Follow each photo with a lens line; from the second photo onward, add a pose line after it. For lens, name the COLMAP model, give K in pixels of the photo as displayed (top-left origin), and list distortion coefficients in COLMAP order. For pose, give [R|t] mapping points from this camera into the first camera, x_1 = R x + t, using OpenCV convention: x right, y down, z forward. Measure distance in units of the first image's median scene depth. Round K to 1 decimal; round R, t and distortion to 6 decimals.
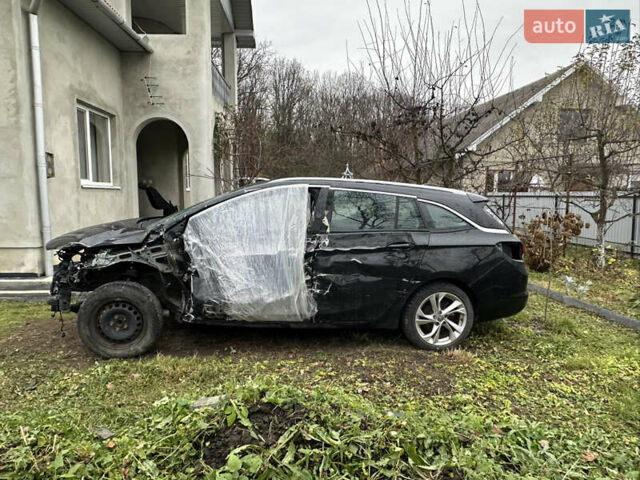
lens RADIAL K [[463.6, 0, 319.9], [0, 463.6, 240.3], [0, 0, 1]] dist [0.009203, -0.015565]
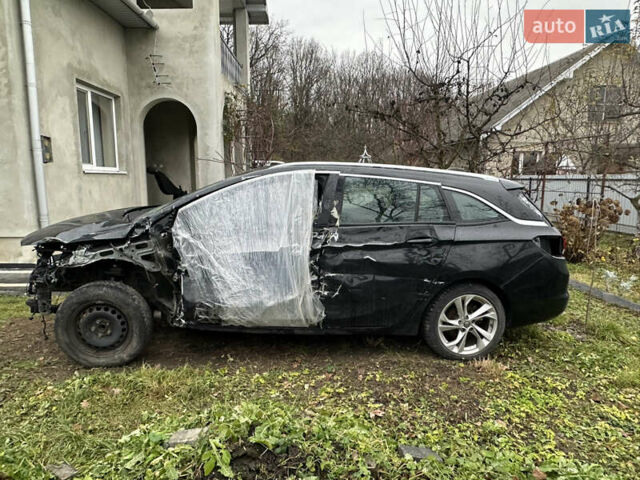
lens RADIAL K [[463.6, 0, 318.3], [0, 463.6, 243.1], [0, 0, 1]] dist [0.009203, -0.015565]
pose [[0.999084, 0.002471, -0.042725, 0.017683], [-0.000653, 0.999096, 0.042516, -0.020331], [0.042791, -0.042449, 0.998182, 0.124040]]
